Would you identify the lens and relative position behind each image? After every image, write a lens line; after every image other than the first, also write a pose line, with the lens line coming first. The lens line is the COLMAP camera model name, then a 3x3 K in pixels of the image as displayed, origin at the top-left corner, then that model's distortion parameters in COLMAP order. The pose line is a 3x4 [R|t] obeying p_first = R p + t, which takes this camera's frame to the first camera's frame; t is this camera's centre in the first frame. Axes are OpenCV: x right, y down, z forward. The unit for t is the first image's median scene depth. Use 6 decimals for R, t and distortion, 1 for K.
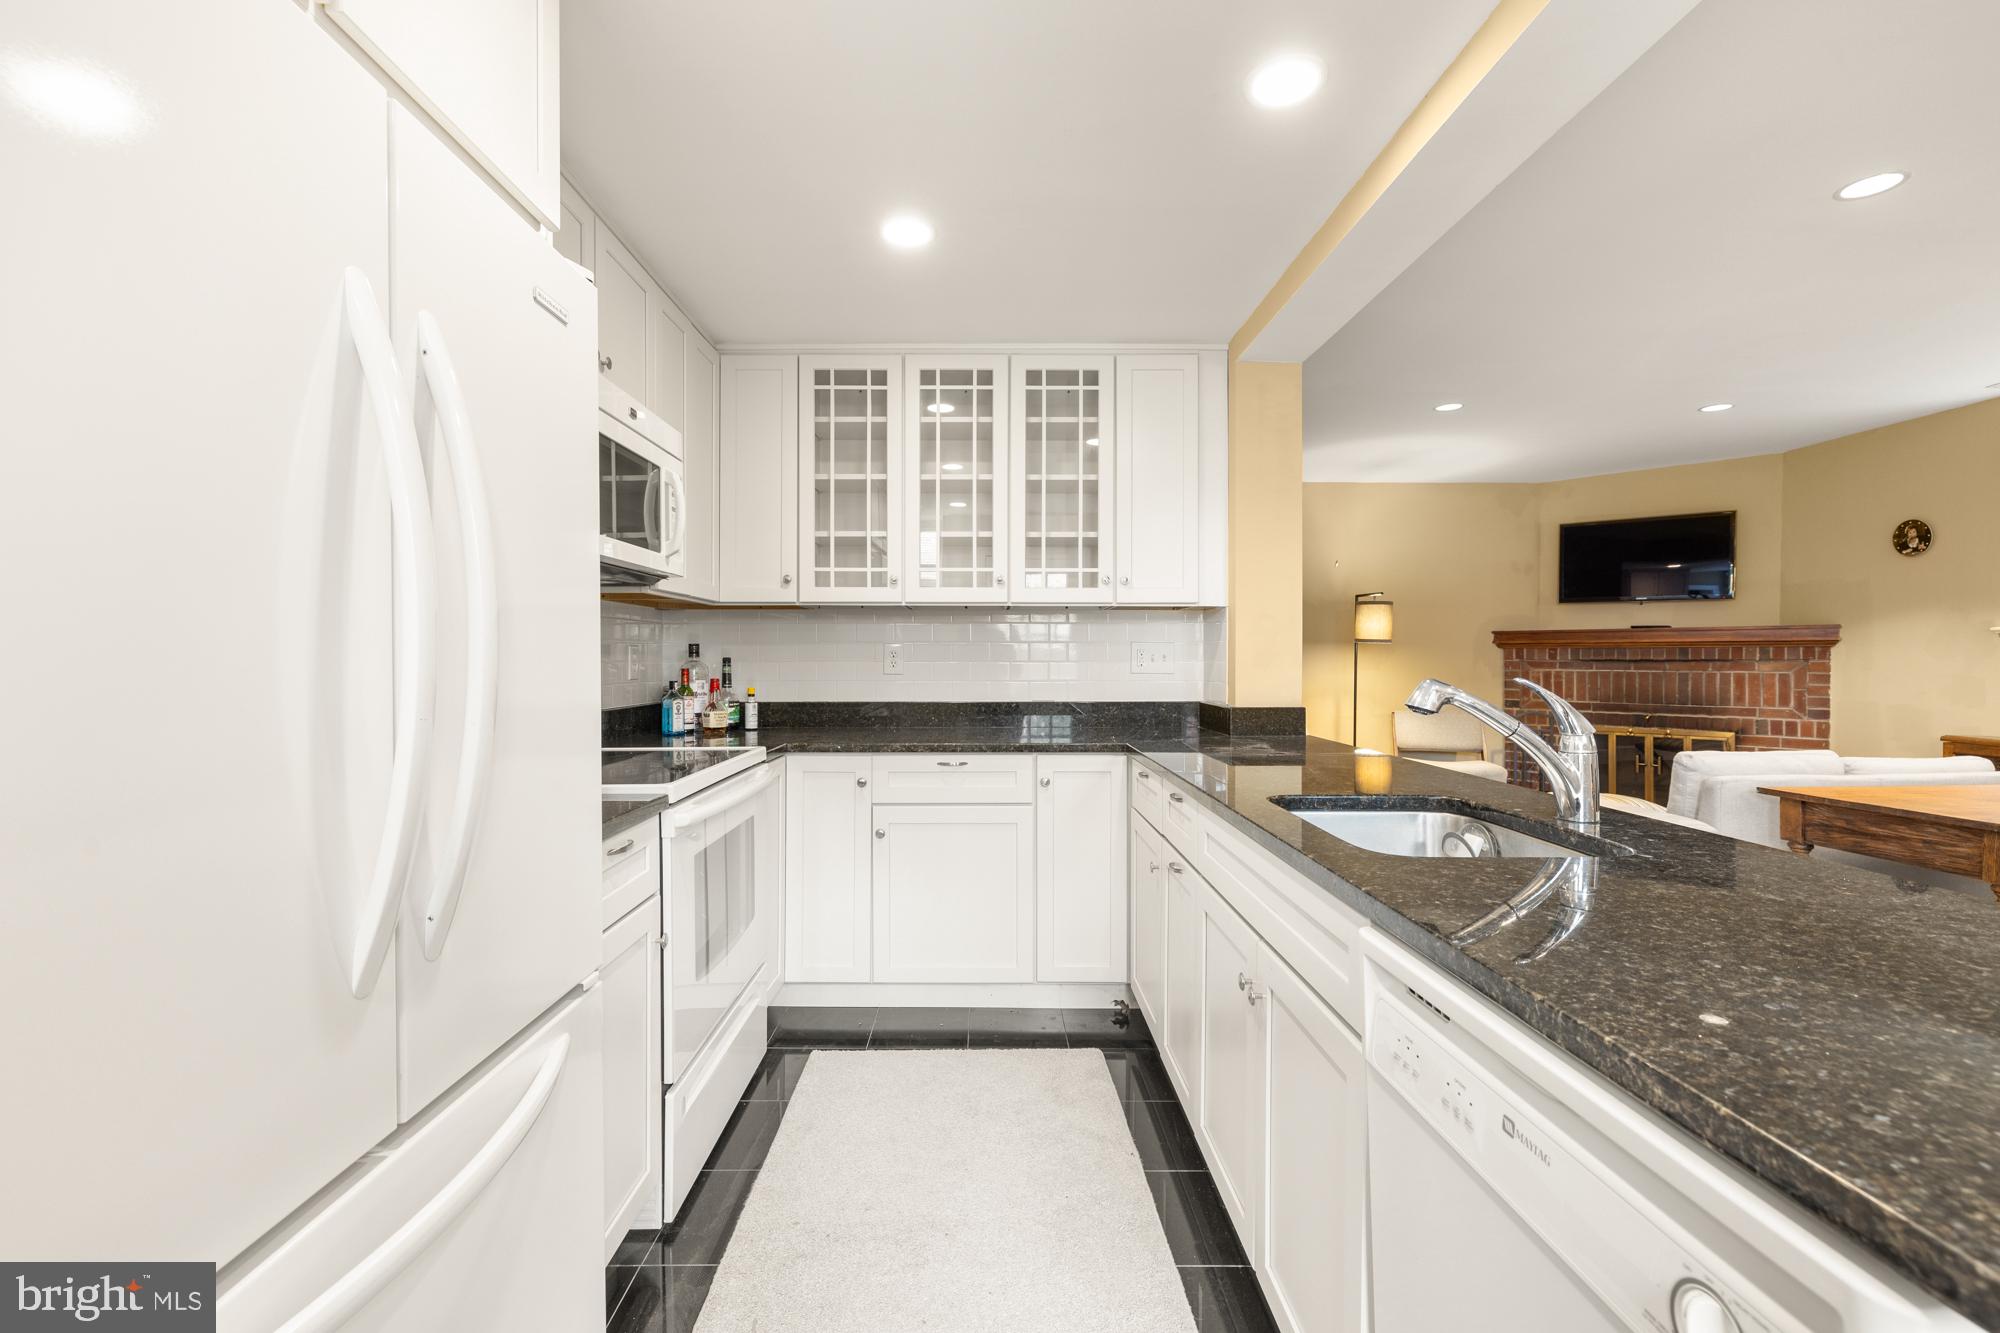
lens RADIAL K [[840.5, 0, 999.1], [0, 840.5, 662.9], [0, 0, 1]] dist [-0.004845, -0.000087]
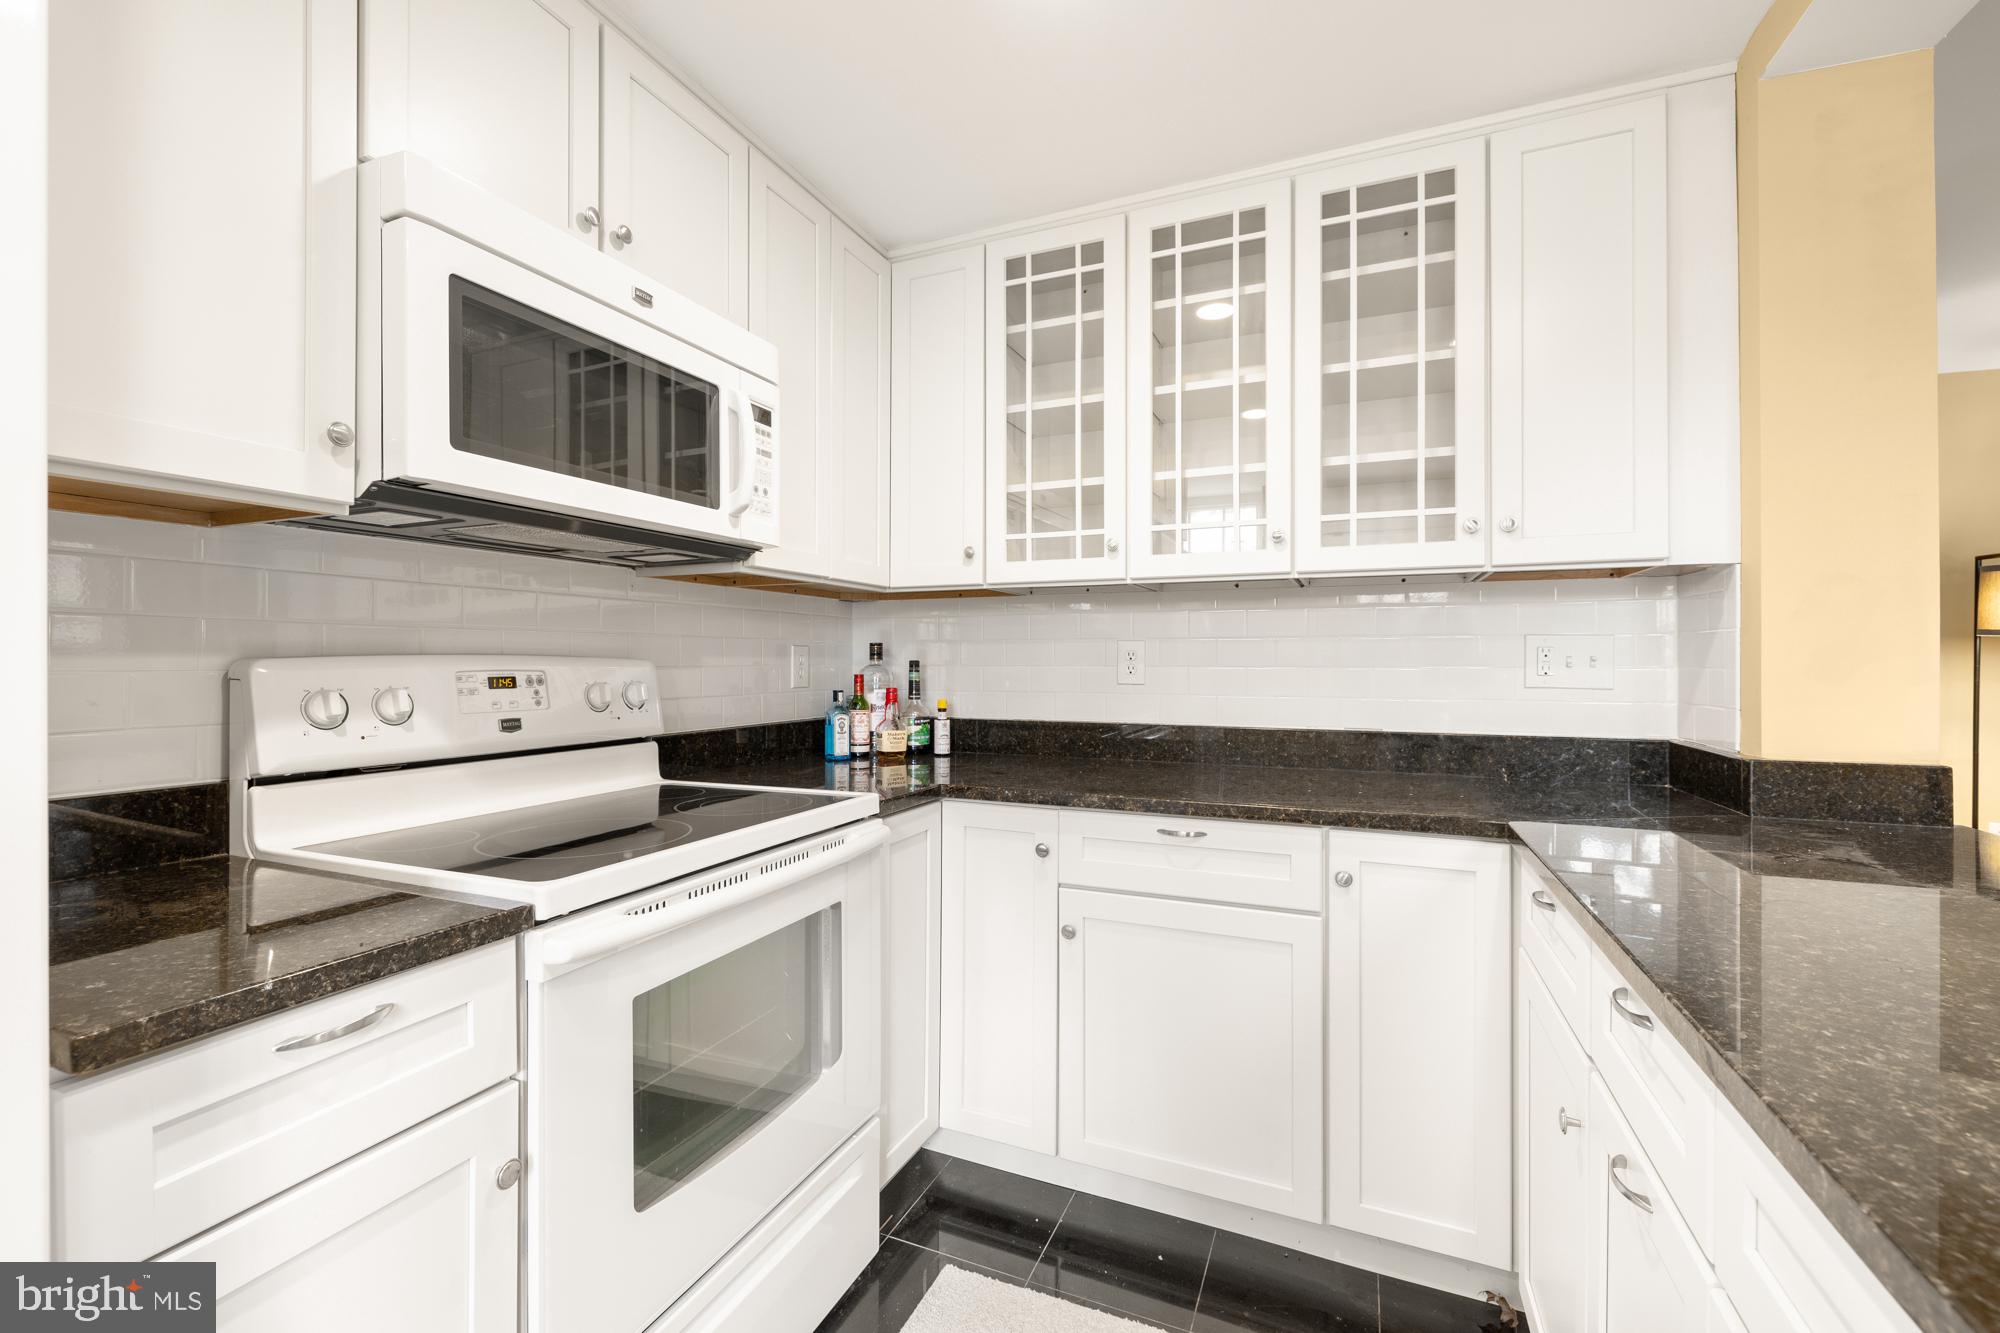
lens RADIAL K [[840.5, 0, 991.4], [0, 840.5, 657.1], [0, 0, 1]] dist [-0.004845, -0.000087]
pose [[0.911803, -0.000958, -0.410626, 0.063749], [-0.003555, 0.999941, -0.010227, -0.001997], [0.410612, 0.010784, 0.911746, 0.341195]]
